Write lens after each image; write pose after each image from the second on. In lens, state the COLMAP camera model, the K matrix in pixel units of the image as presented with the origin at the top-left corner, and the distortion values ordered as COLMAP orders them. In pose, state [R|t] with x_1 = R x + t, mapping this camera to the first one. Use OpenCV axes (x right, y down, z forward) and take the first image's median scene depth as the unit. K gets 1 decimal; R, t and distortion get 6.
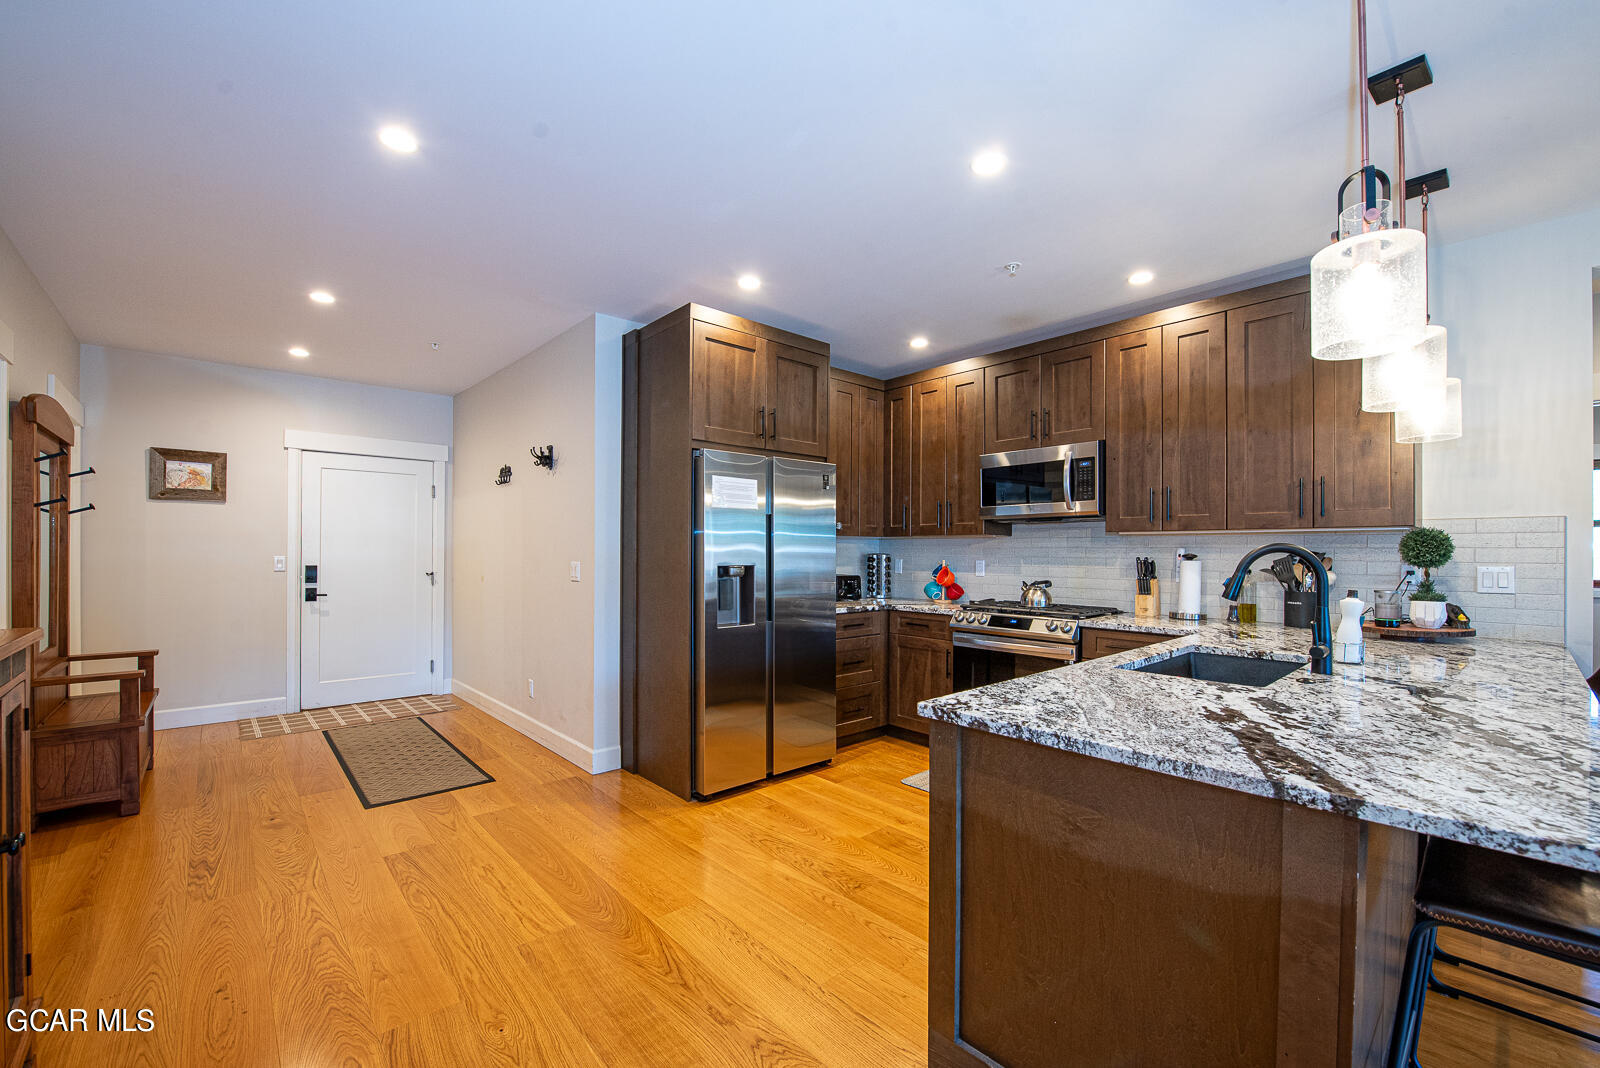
lens RADIAL K [[651.6, 0, 807.4], [0, 651.6, 550.4], [0, 0, 1]] dist [-0.014309, -0.001847]
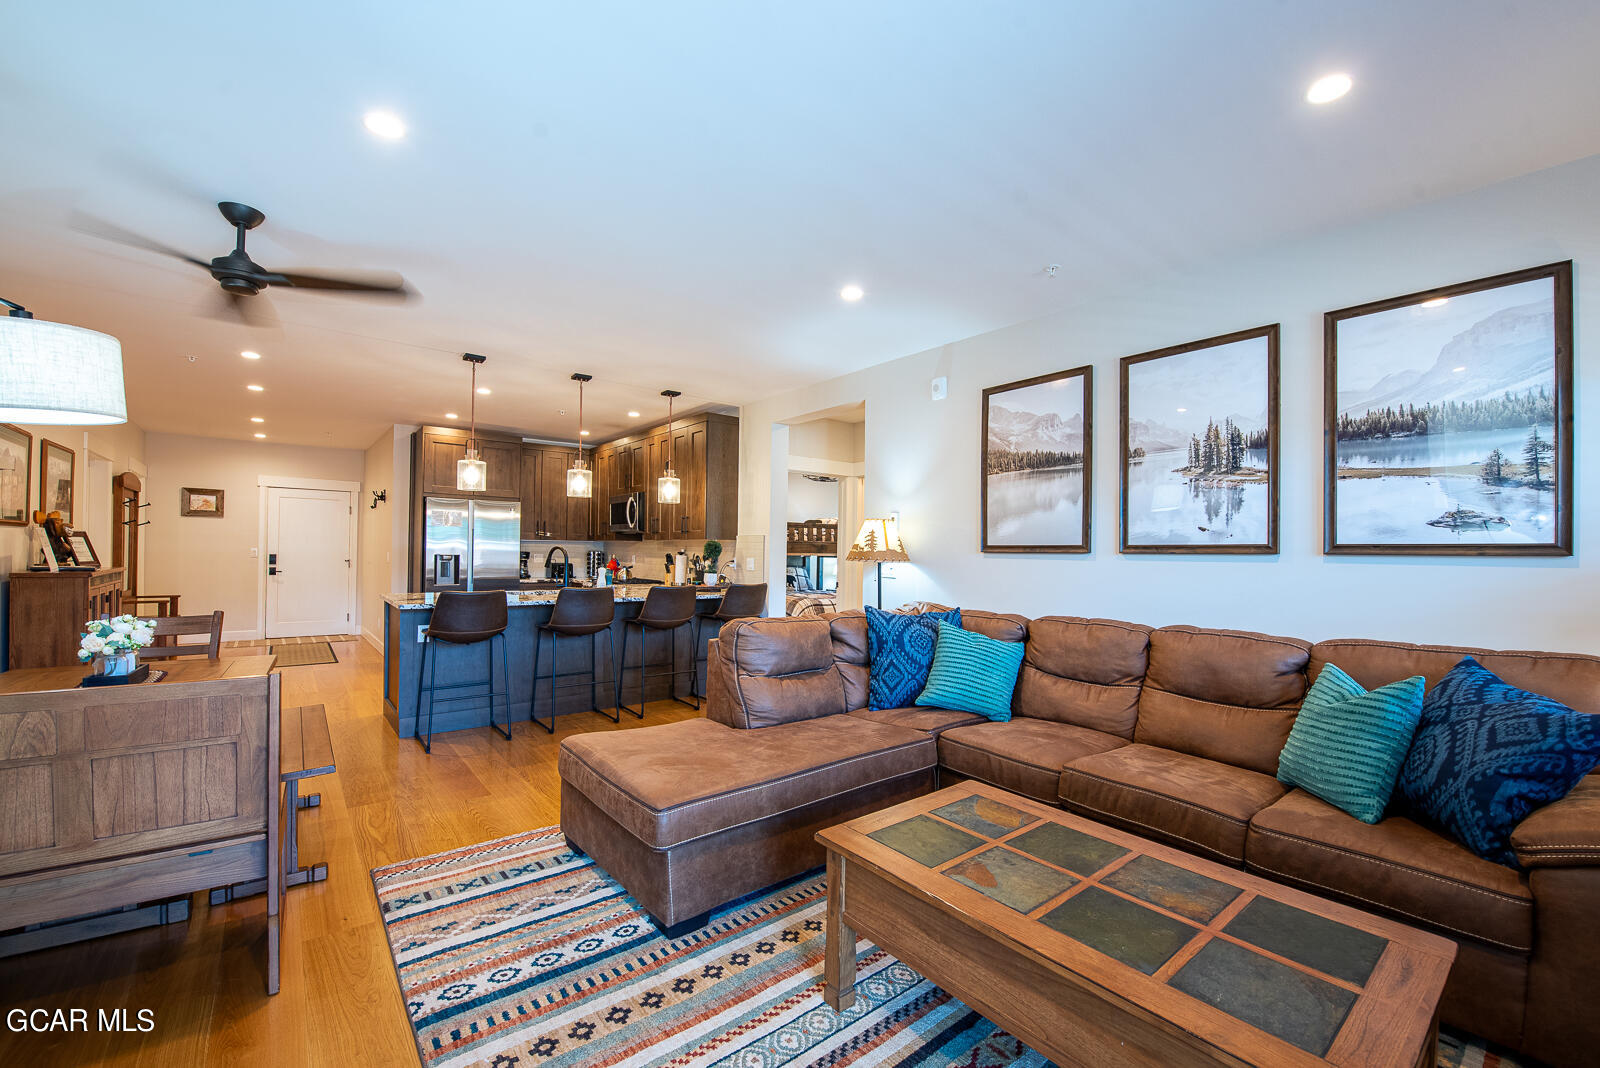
lens RADIAL K [[651.6, 0, 810.5], [0, 651.6, 554.9], [0, 0, 1]] dist [-0.014309, -0.001847]
pose [[0.998418, 0.011826, -0.054977, 1.023684], [-0.011566, 0.999920, 0.005050, 0.000540], [0.055033, -0.004406, 0.998475, -0.860492]]
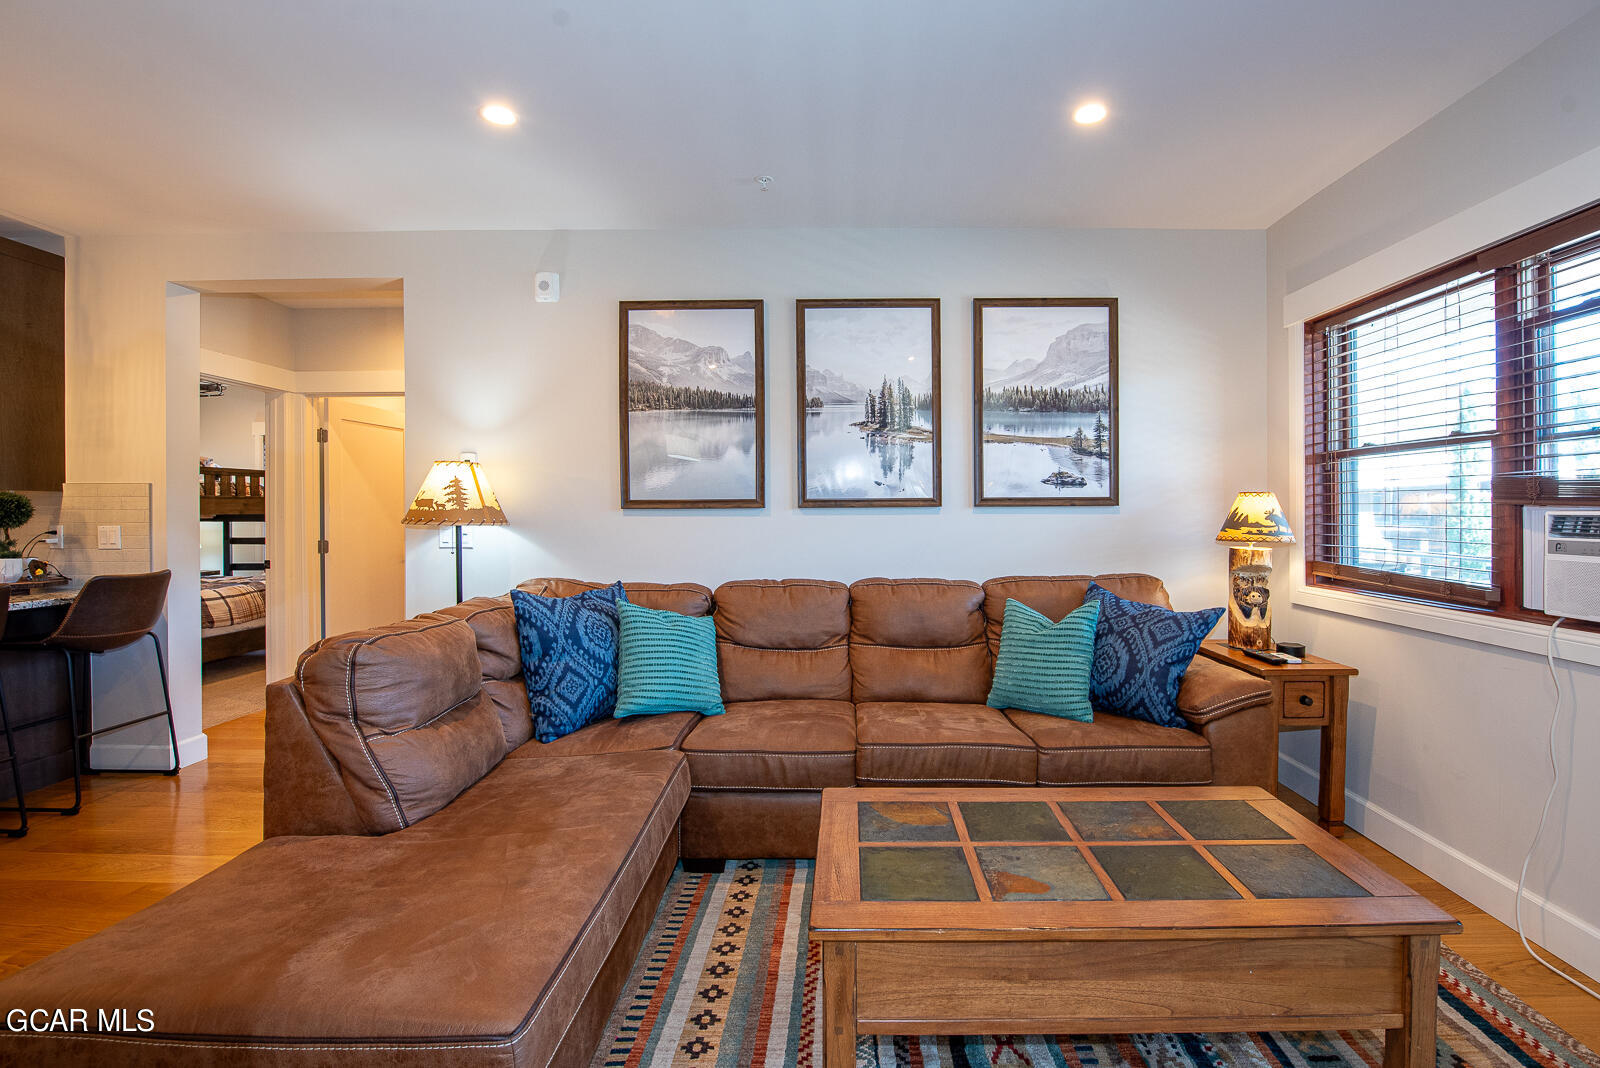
lens RADIAL K [[735.2, 0, 845.1], [0, 735.2, 518.3], [0, 0, 1]] dist [-0.013025, -0.001133]
pose [[0.674384, -0.010881, 0.738301, 0.738311], [0.003294, 0.999926, 0.011728, 0.000440], [-0.738374, -0.005477, 0.674370, -0.629714]]
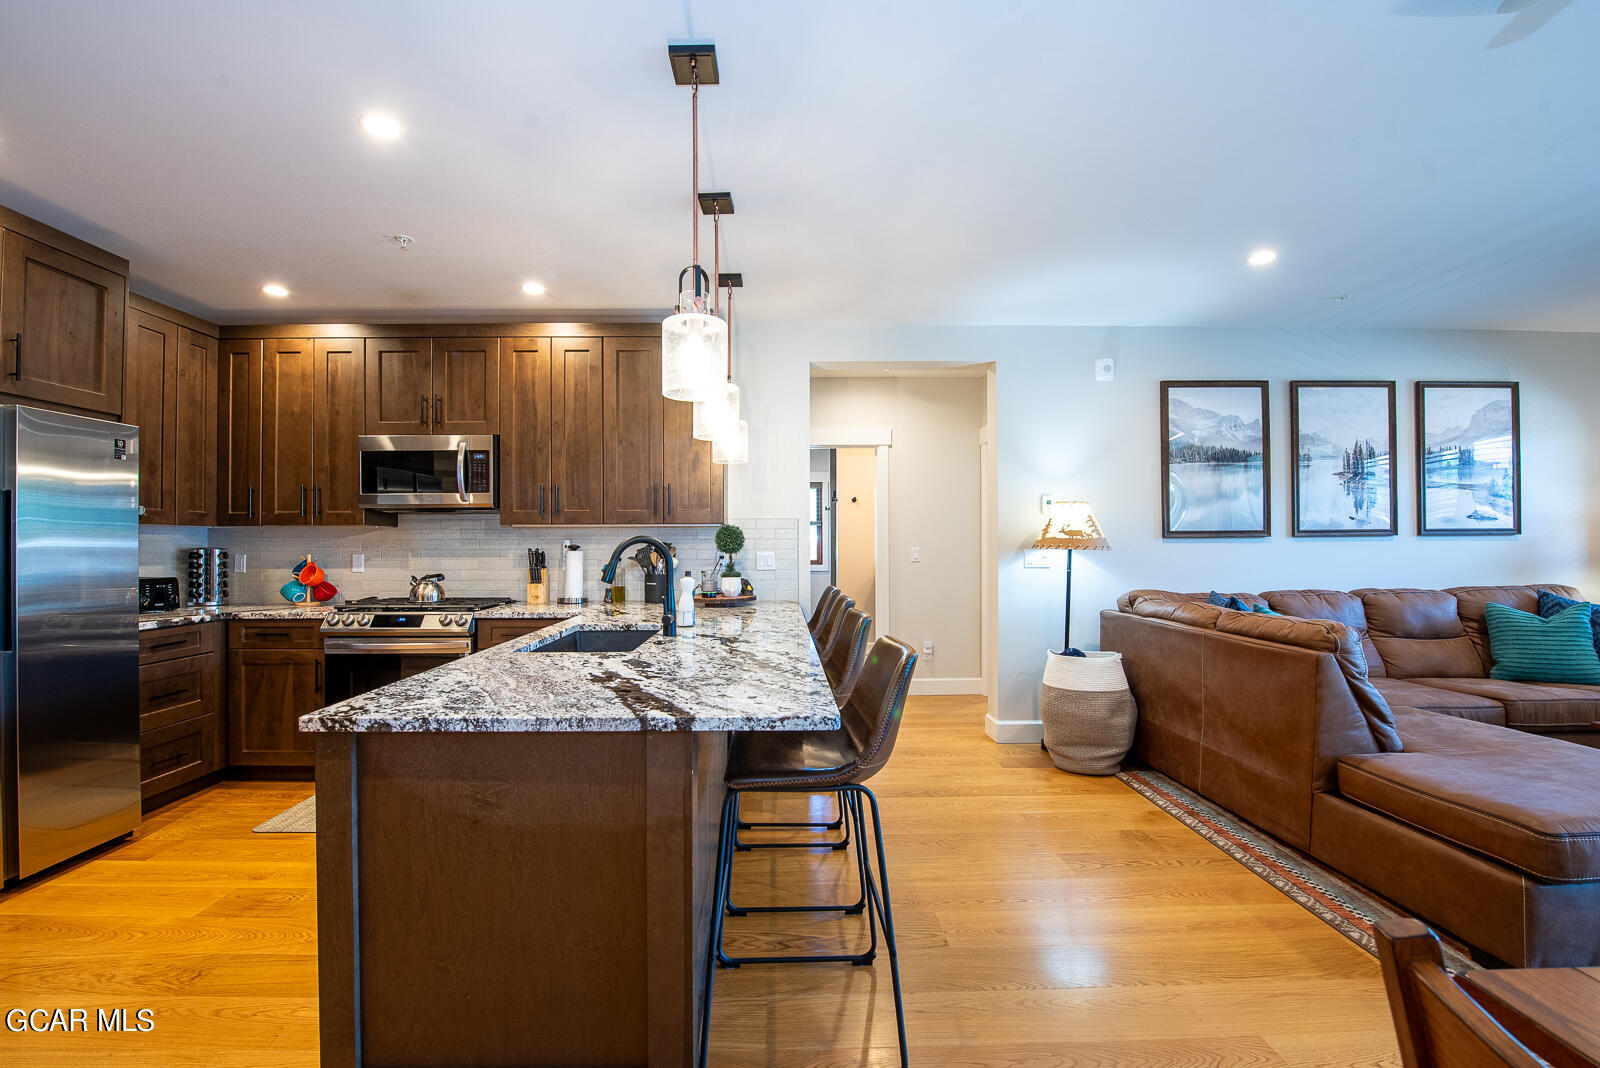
lens RADIAL K [[651.6, 0, 785.1], [0, 651.6, 538.5], [0, 0, 1]] dist [-0.014309, -0.001847]
pose [[0.660573, -0.001029, 0.750762, -0.014826], [0.005563, 0.999978, -0.003524, 0.000266], [-0.750742, 0.006505, 0.660564, -0.018840]]
